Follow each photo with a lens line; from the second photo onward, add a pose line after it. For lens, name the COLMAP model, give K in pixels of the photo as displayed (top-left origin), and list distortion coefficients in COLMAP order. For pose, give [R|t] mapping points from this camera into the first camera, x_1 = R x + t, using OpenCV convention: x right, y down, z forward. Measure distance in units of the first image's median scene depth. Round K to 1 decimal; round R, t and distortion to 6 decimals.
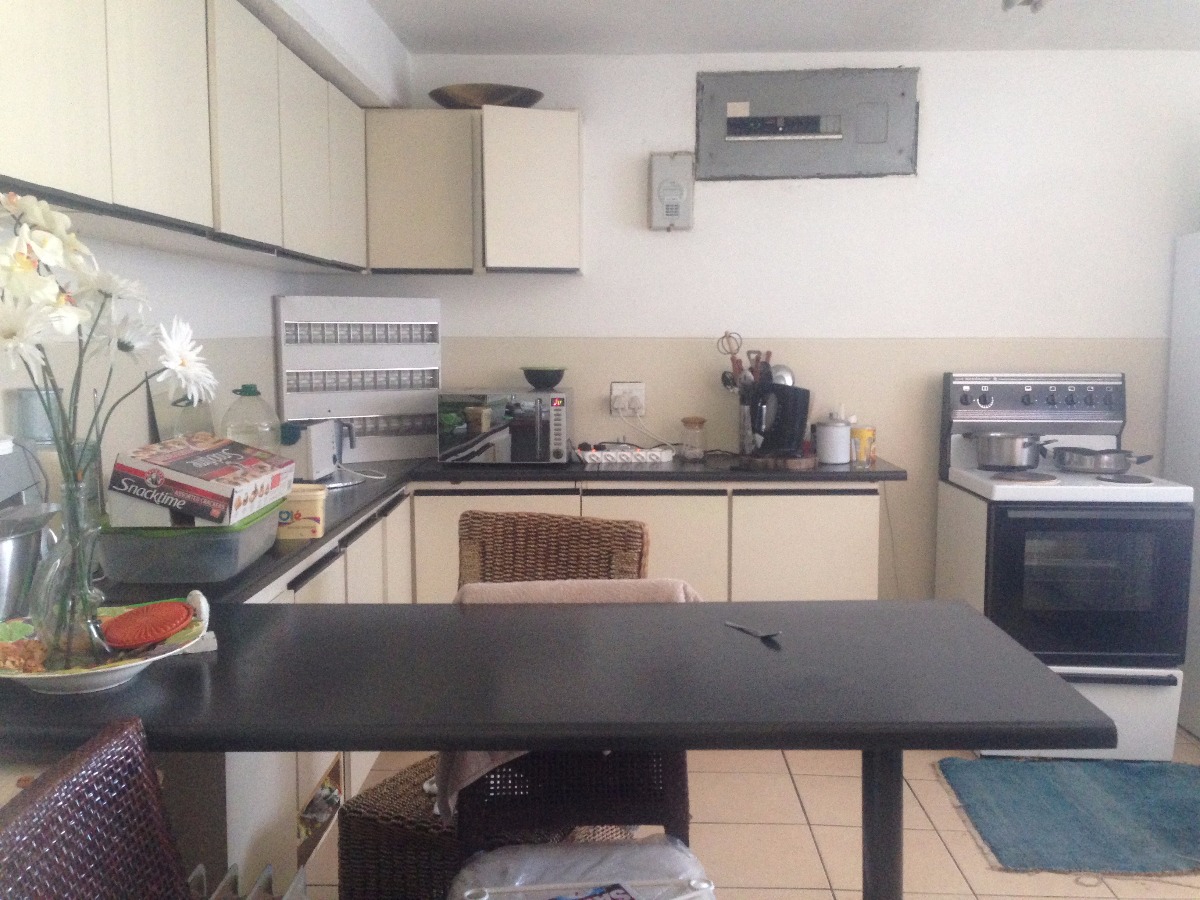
lens RADIAL K [[1128.0, 0, 600.0], [0, 1128.0, 450.0], [0, 0, 1]] dist [0.126950, -0.178882]
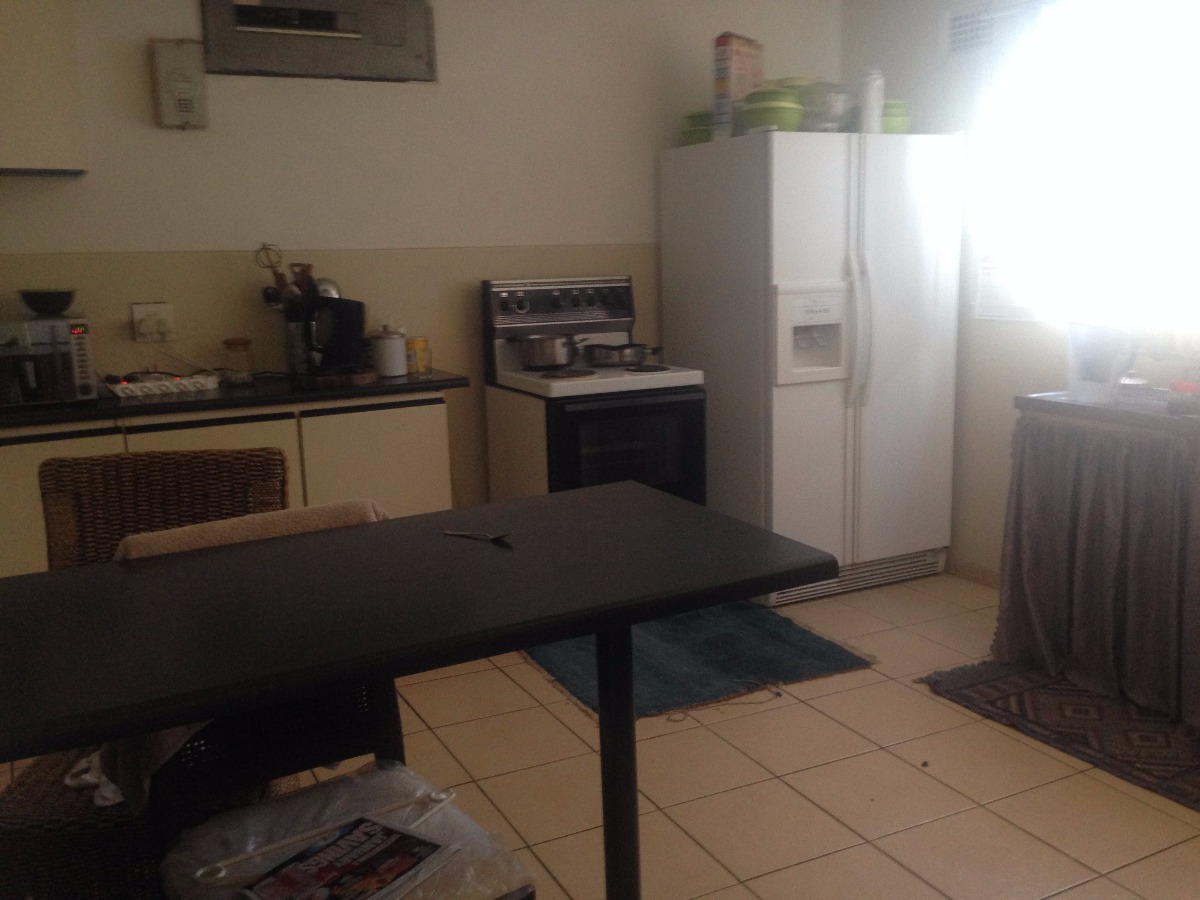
lens RADIAL K [[1133.5, 0, 600.0], [0, 1133.5, 450.0], [0, 0, 1]] dist [0.115098, -0.067697]
pose [[0.877302, -0.111109, 0.466900, -0.107457], [0.078846, 0.992982, 0.088150, 0.002534], [-0.473417, -0.040521, 0.879906, 0.035013]]
